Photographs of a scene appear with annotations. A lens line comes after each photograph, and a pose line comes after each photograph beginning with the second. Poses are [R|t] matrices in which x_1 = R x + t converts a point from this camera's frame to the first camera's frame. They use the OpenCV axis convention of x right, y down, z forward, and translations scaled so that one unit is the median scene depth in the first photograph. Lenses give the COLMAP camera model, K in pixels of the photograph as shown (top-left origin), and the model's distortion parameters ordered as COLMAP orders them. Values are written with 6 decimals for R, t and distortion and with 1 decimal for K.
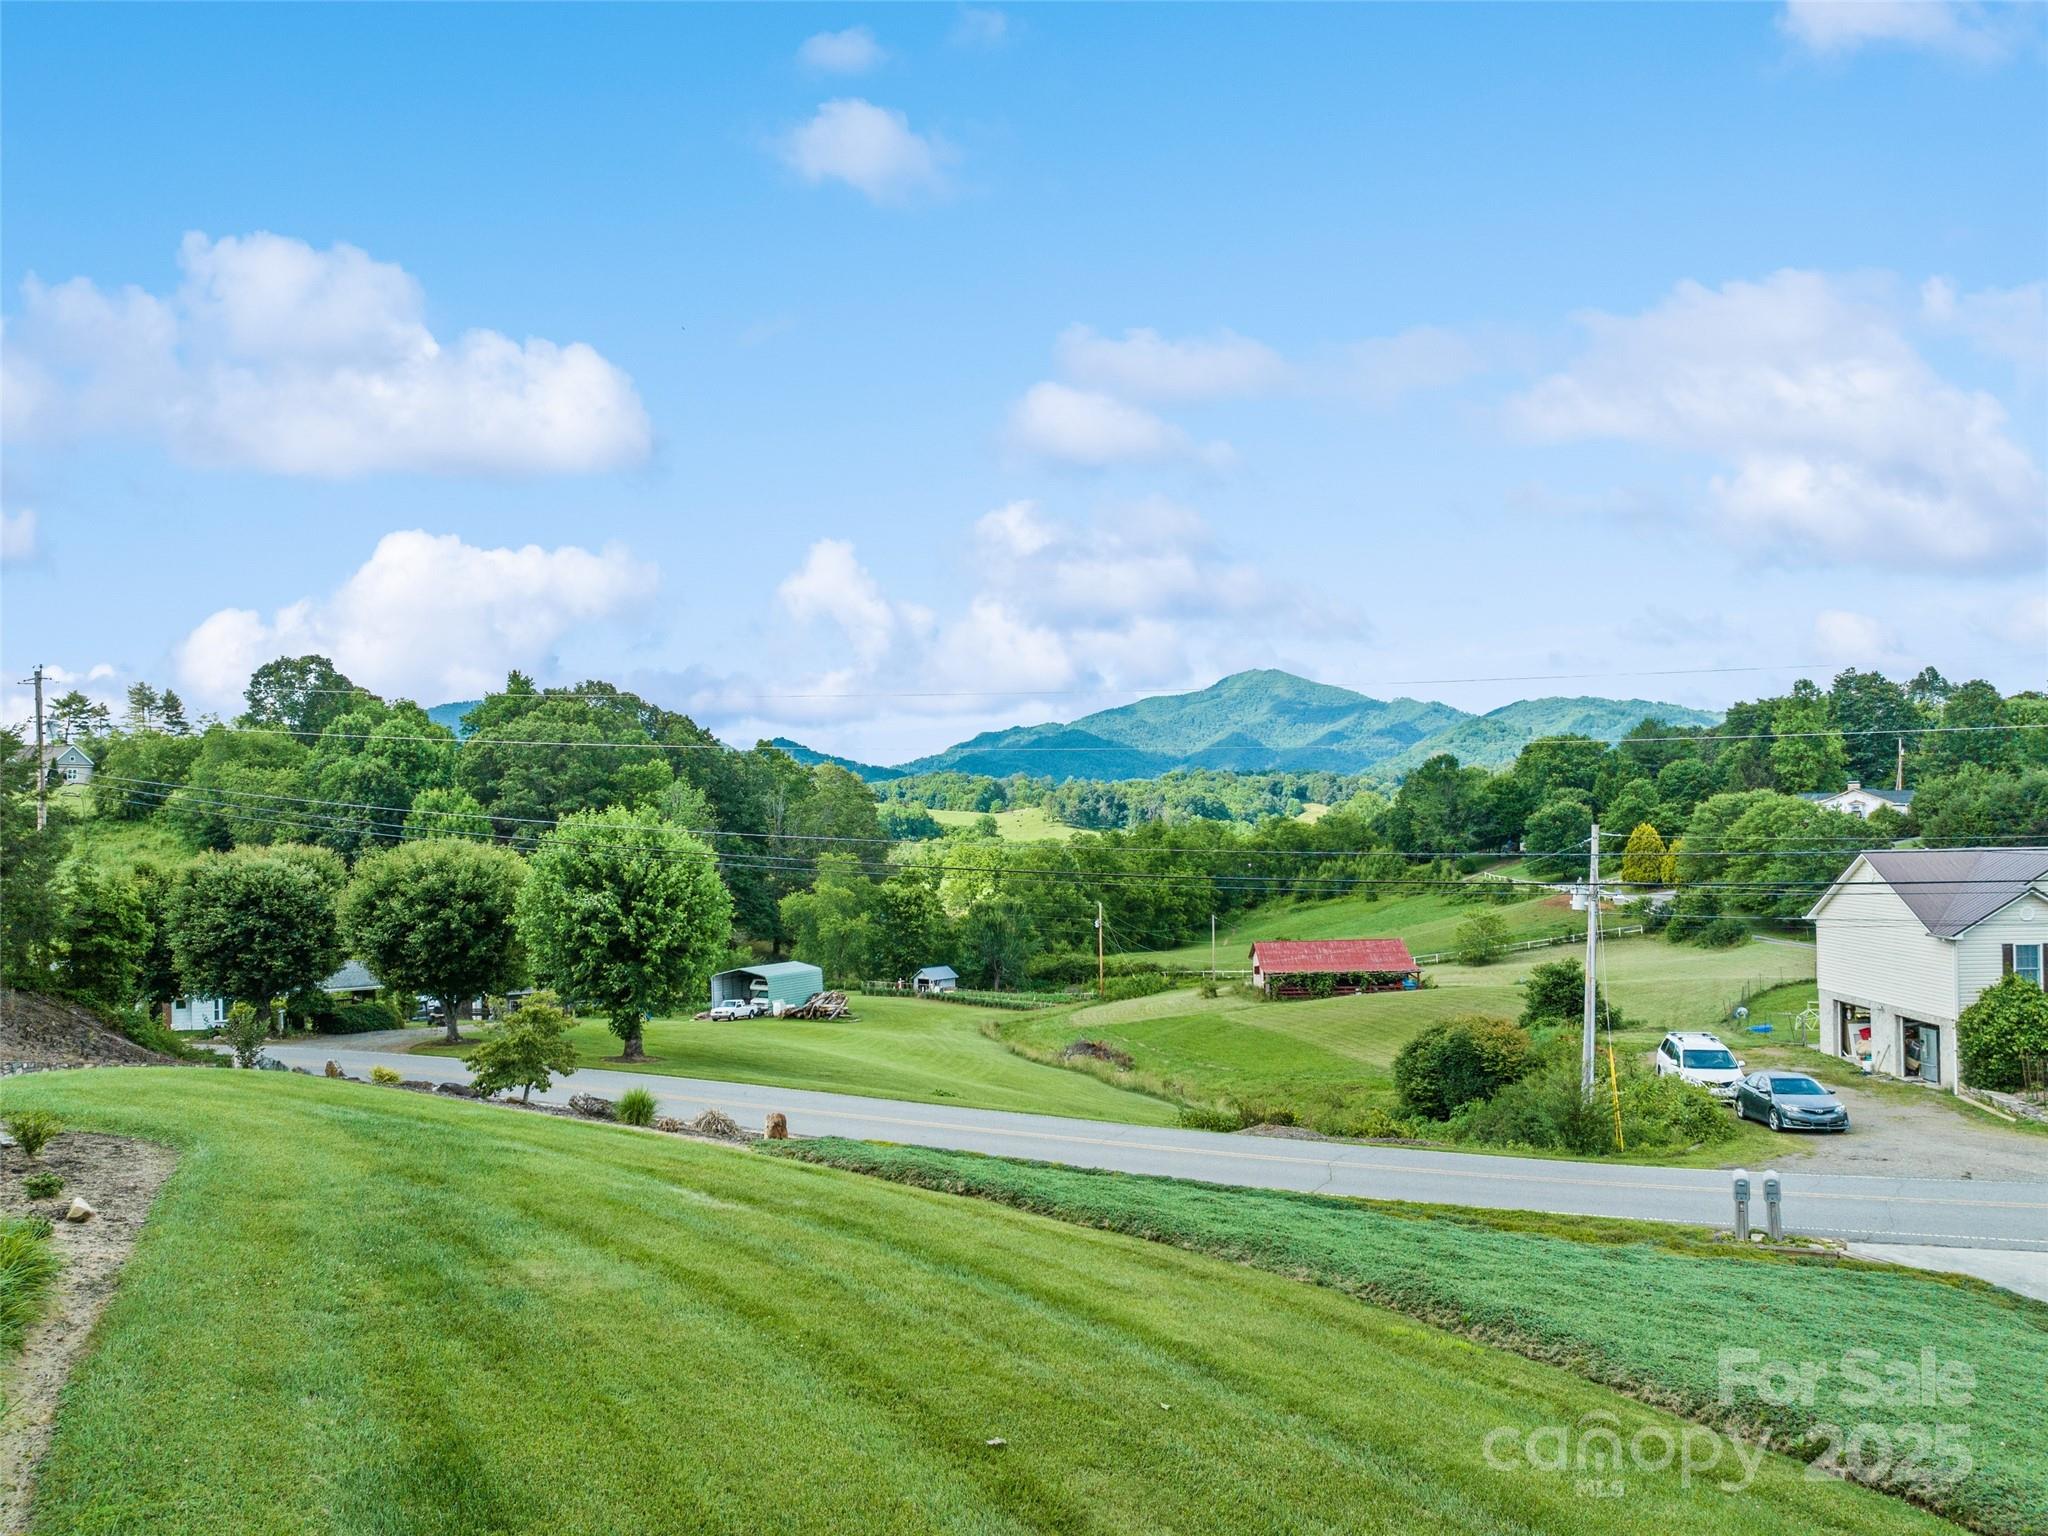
lens RADIAL K [[1458.5, 0, 1016.9], [0, 1458.5, 782.4], [0, 0, 1]] dist [-0.040399, -0.002168]
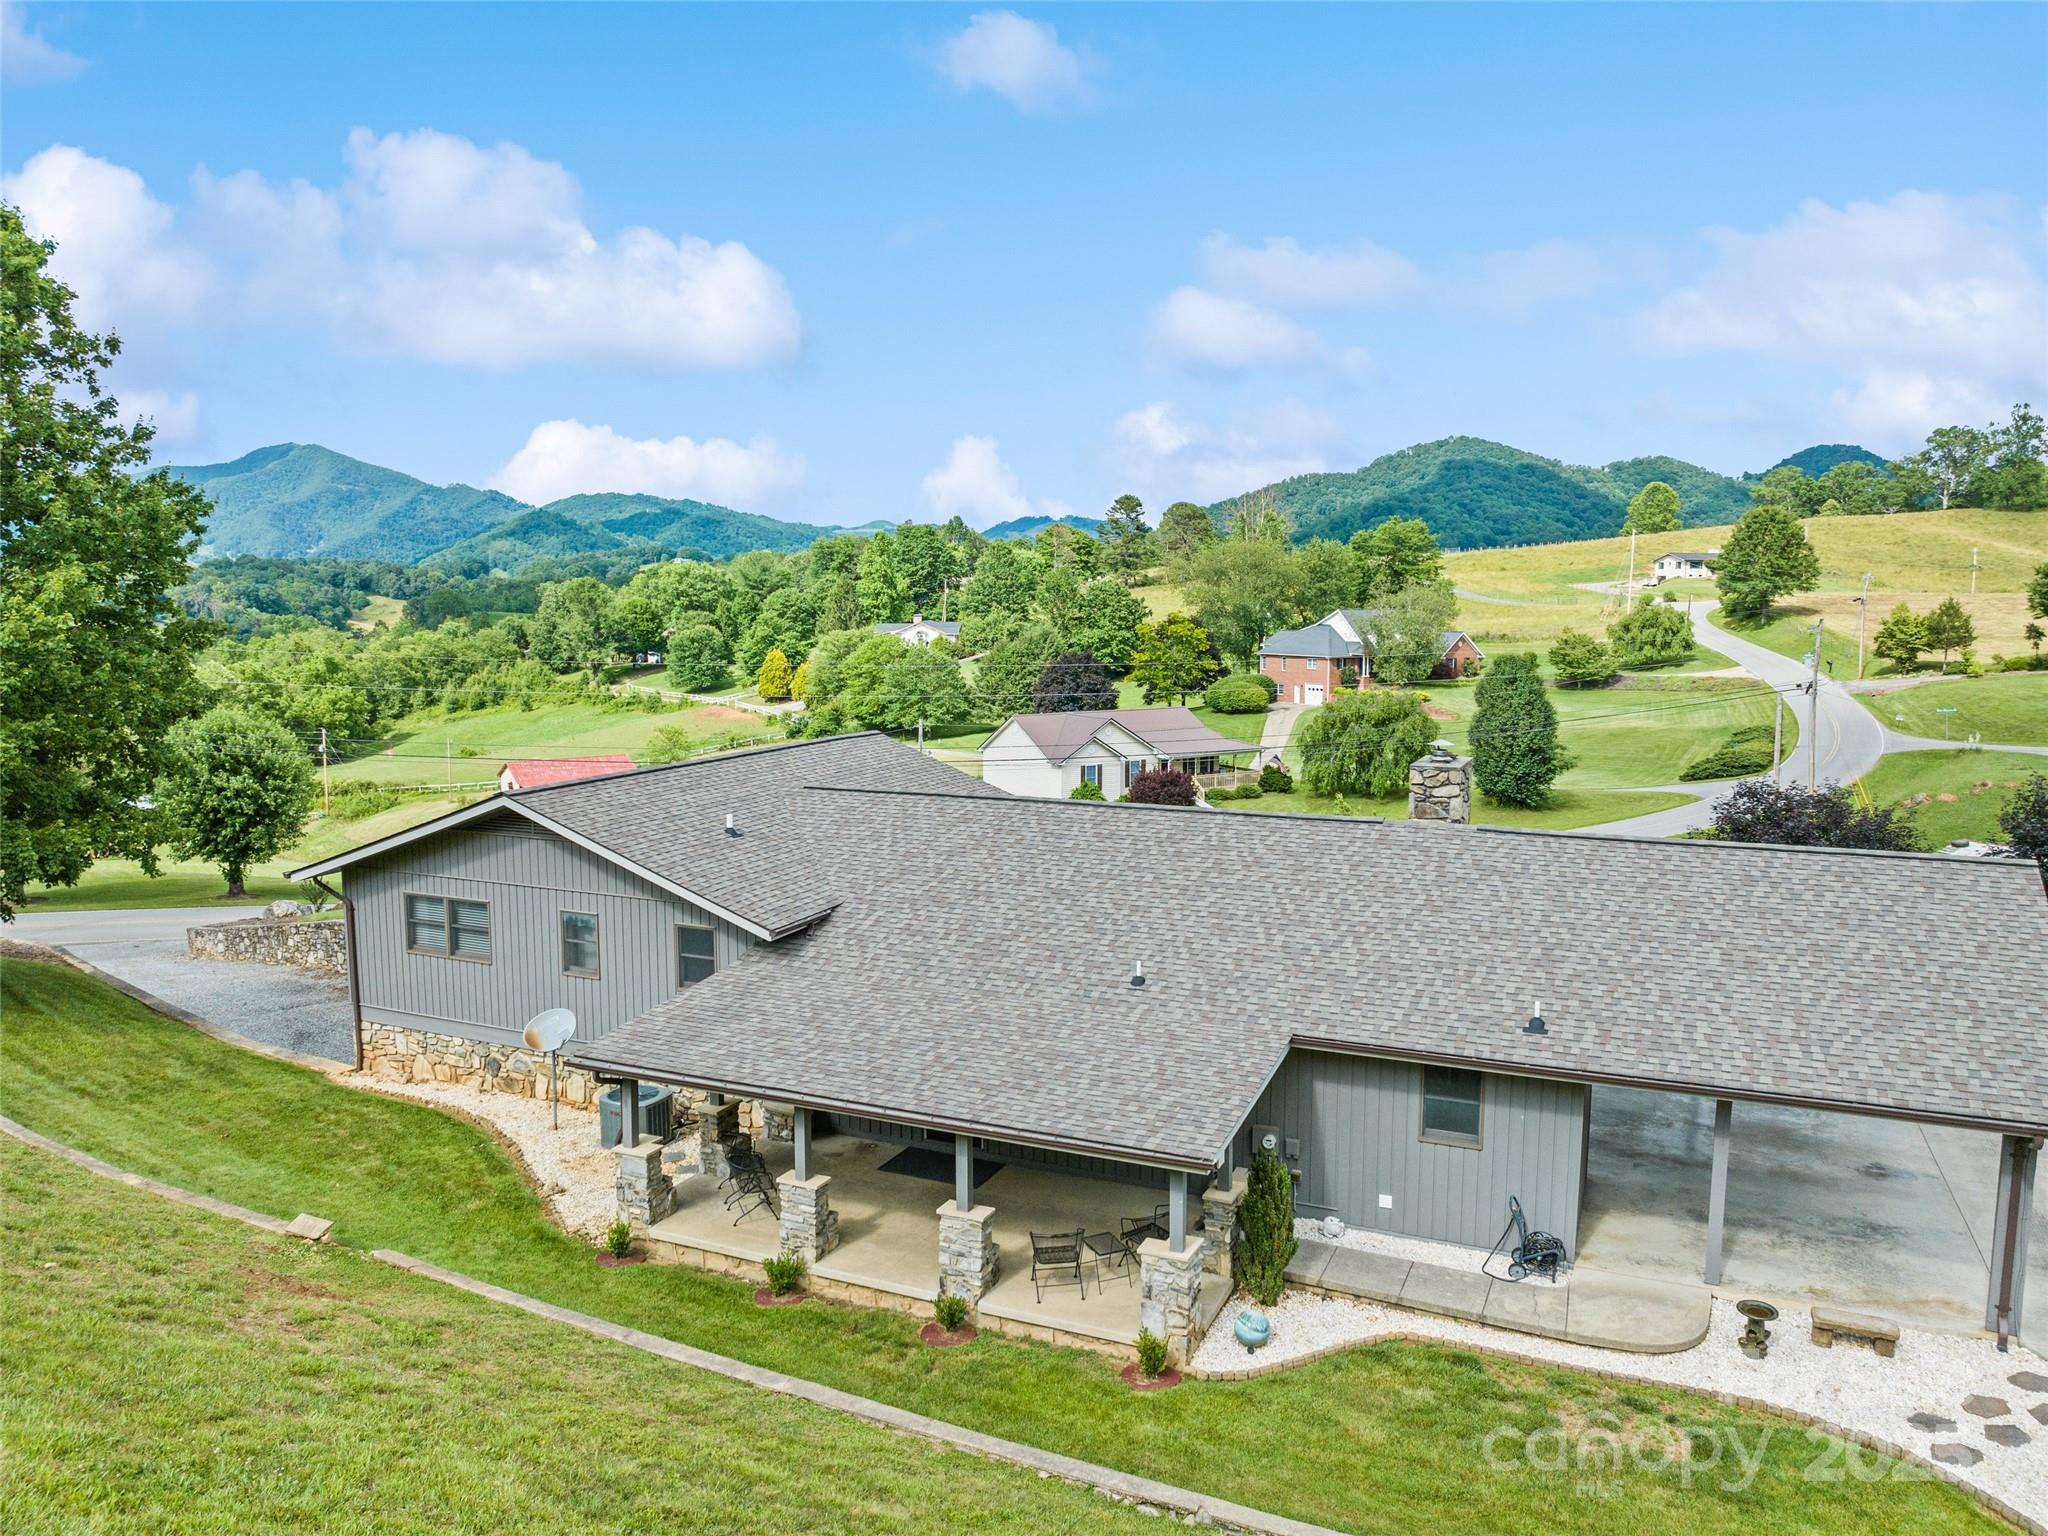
lens RADIAL K [[1433.9, 0, 1033.2], [0, 1433.9, 763.9], [0, 0, 1]] dist [-0.042675, 0.003544]
pose [[0.800409, -0.049945, 0.597370, -0.129402], [-0.029885, 0.991959, 0.122979, -0.031207], [-0.598709, -0.116286, 0.792481, -0.124399]]
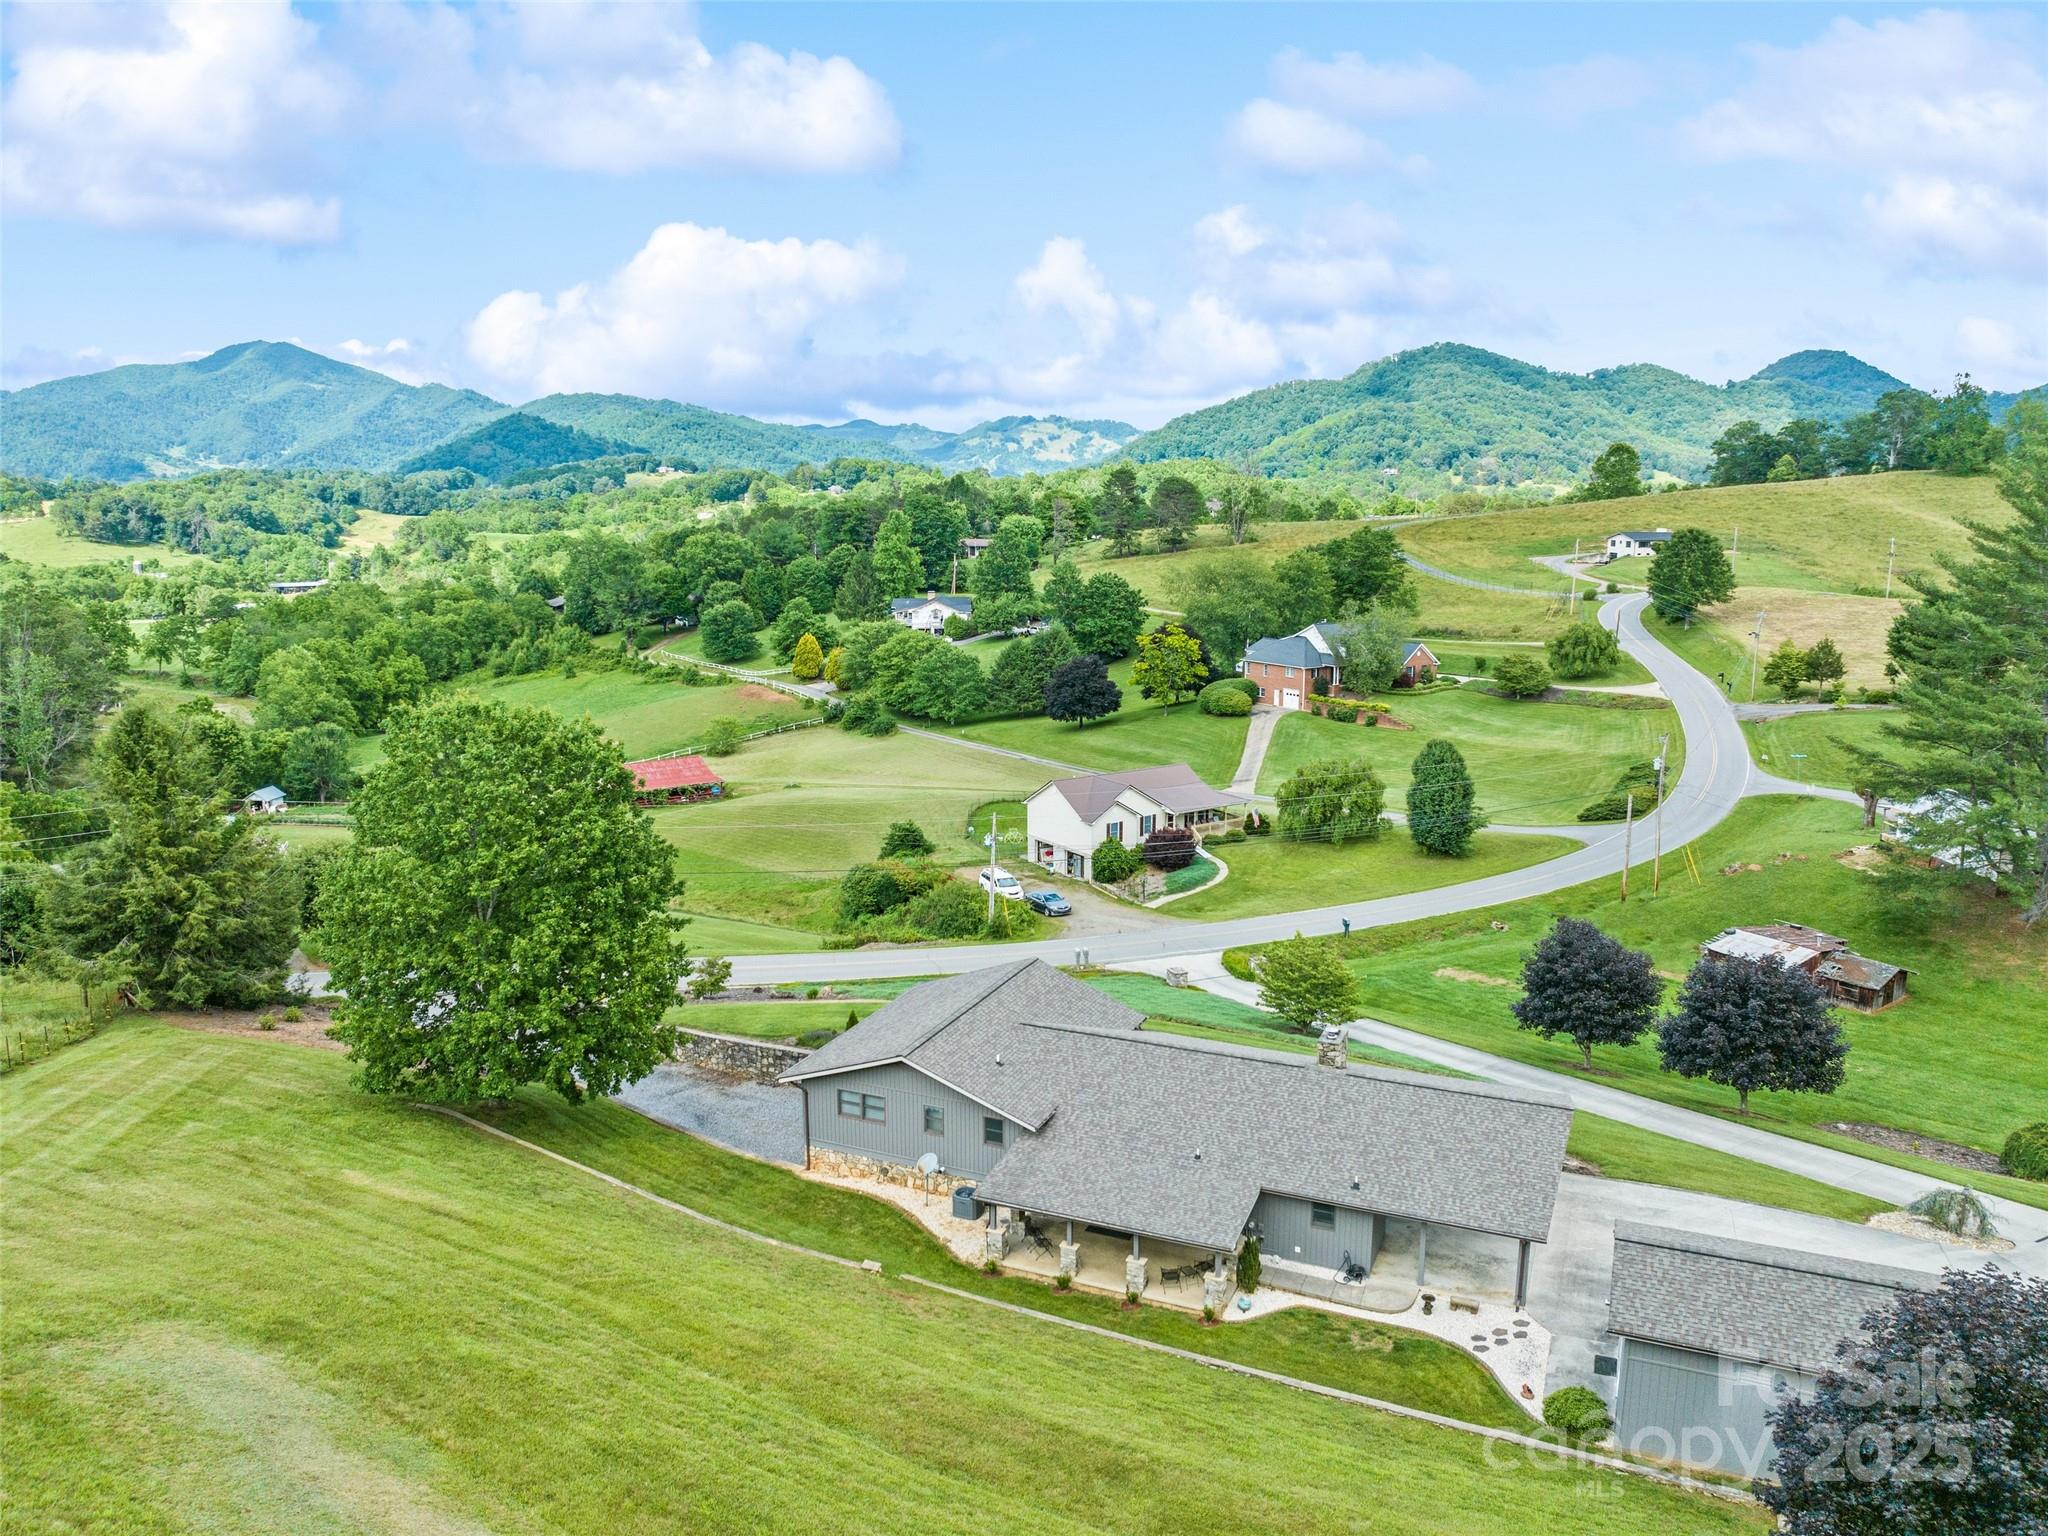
lens RADIAL K [[1433.9, 0, 1033.2], [0, 1433.9, 763.9], [0, 0, 1]] dist [-0.042675, 0.003544]
pose [[0.792807, -0.091635, 0.602544, -0.225640], [-0.032067, 0.980992, 0.191382, -0.114499], [-0.608628, -0.171051, 0.774799, -0.209692]]
